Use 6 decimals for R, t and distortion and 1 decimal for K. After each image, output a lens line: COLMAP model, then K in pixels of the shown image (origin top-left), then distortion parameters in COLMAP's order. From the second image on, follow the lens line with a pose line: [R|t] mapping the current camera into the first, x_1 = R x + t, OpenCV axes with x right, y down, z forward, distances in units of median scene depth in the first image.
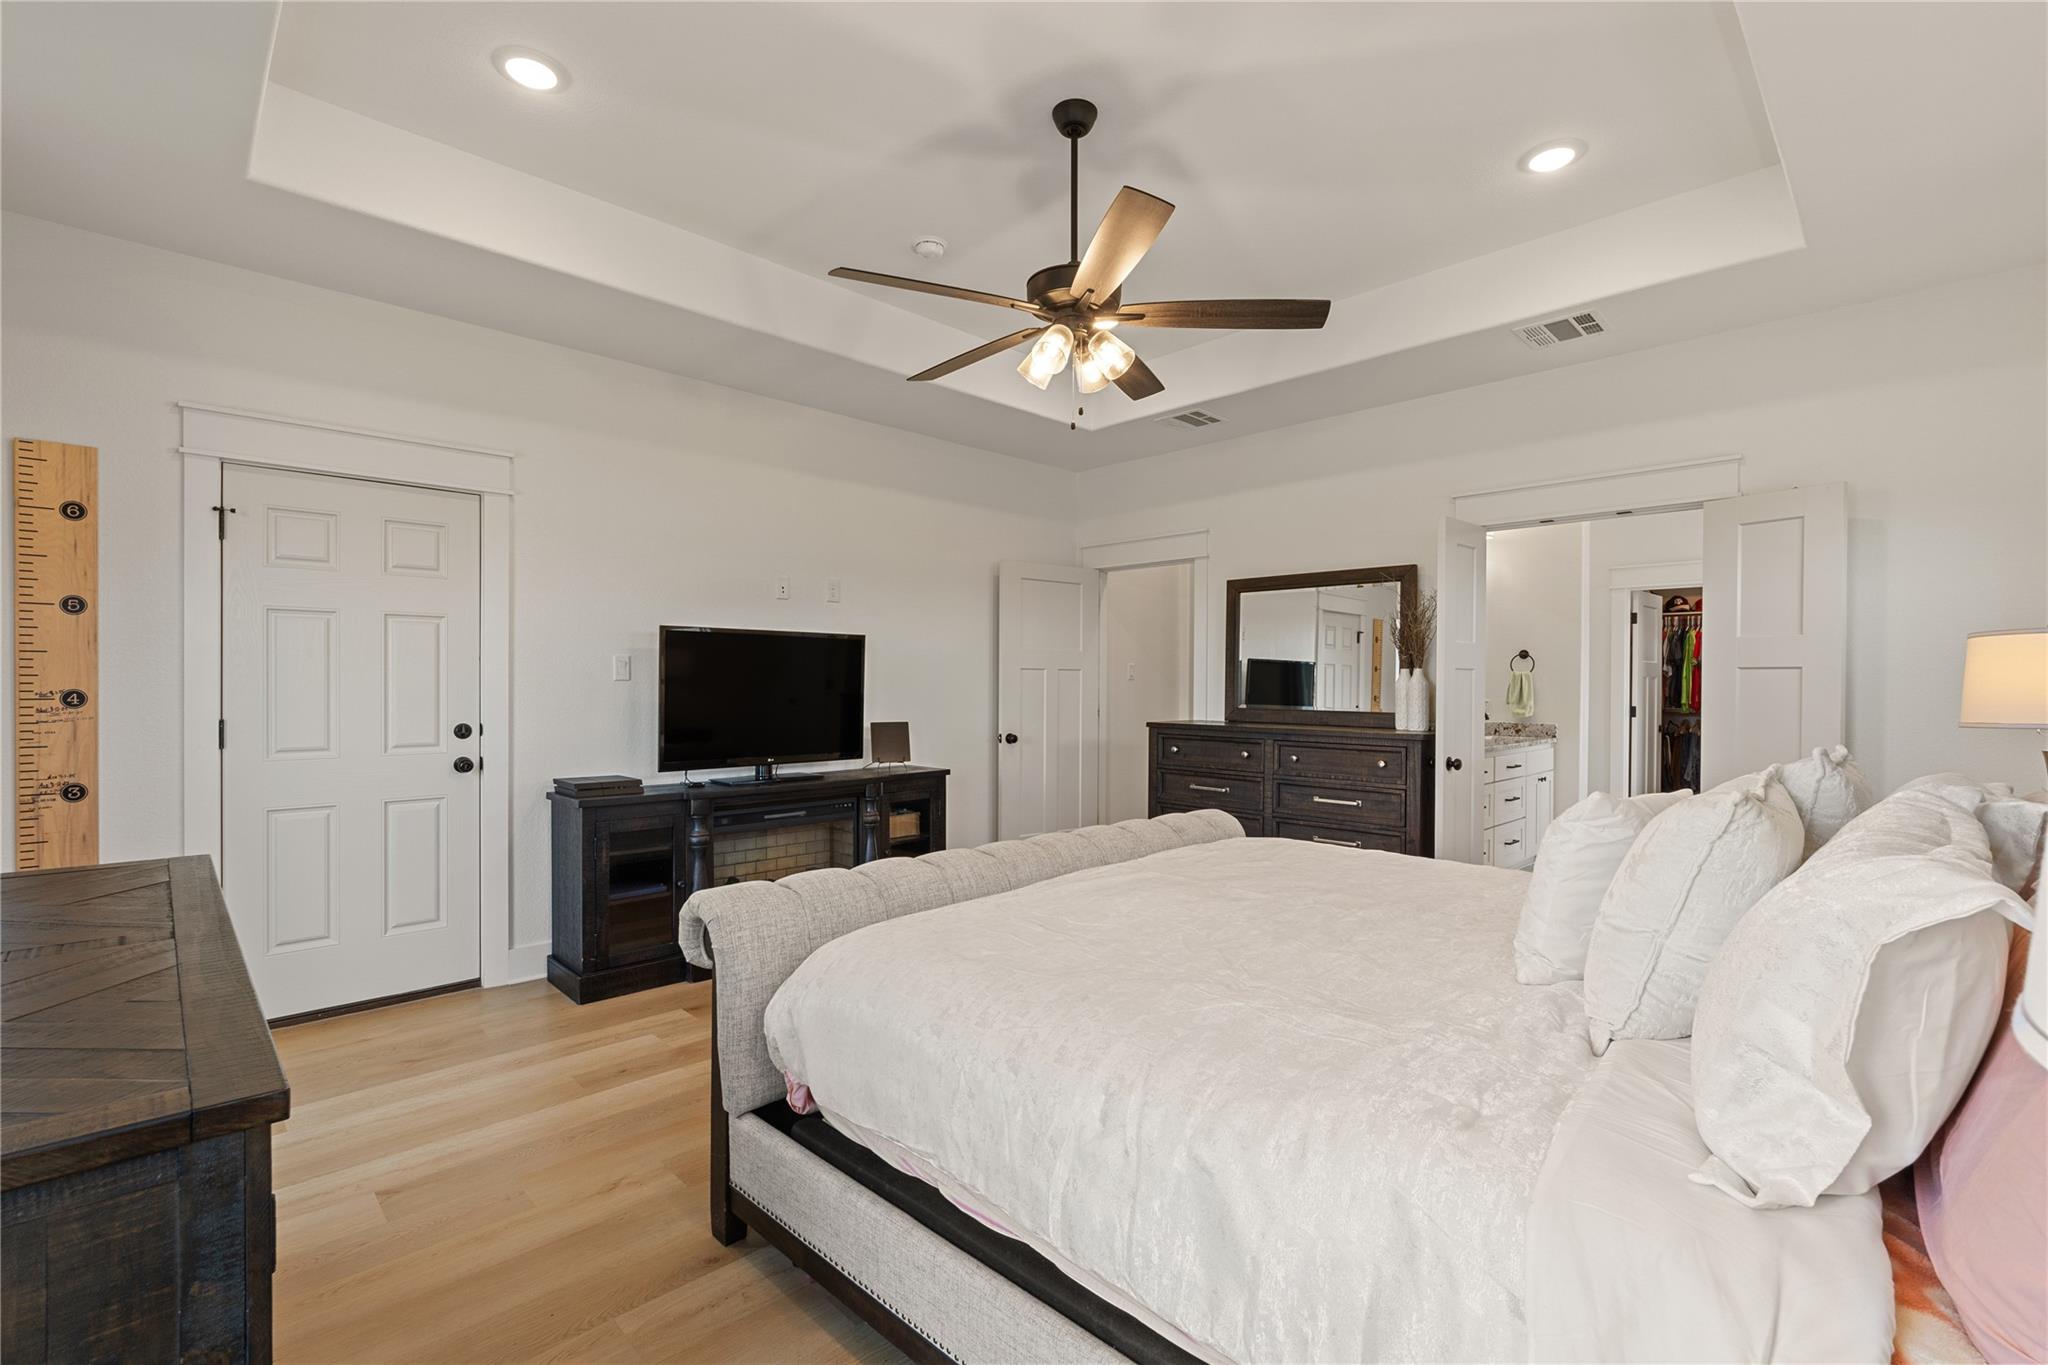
lens RADIAL K [[910.5, 0, 1024.0], [0, 910.5, 682.5], [0, 0, 1]] dist [0.001064, 0.000159]
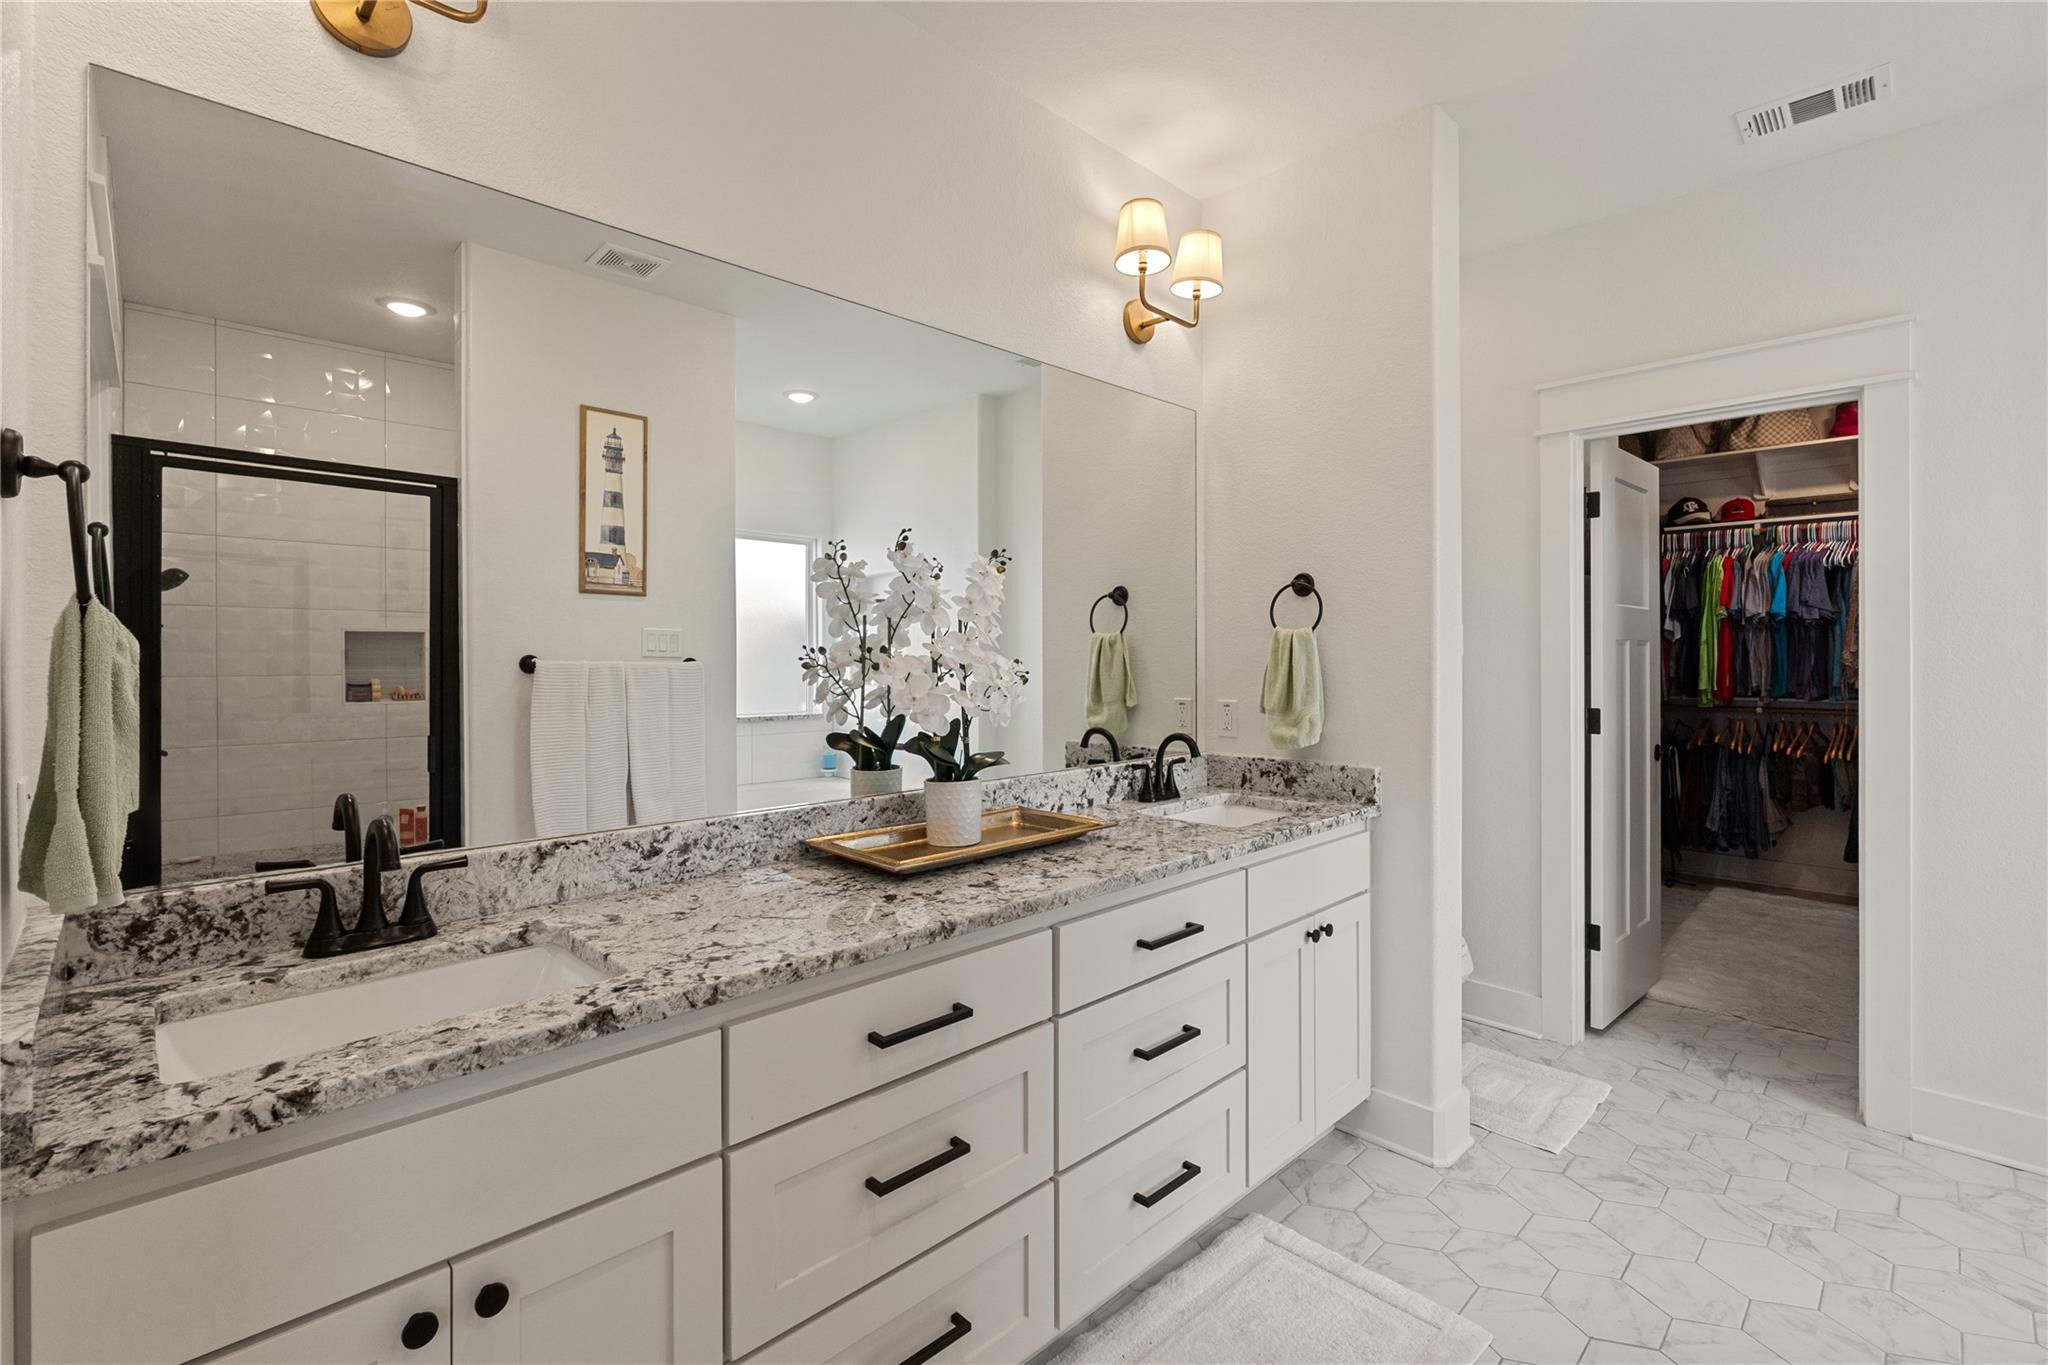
lens RADIAL K [[902.1, 0, 1026.0], [0, 902.1, 656.7], [0, 0, 1]] dist [-0.000751, 0.000028]
pose [[0.999925, -0.010639, -0.006118, 0.383476], [0.010646, 0.999943, 0.001114, -0.001690], [0.006106, -0.001179, 0.999981, 0.544126]]
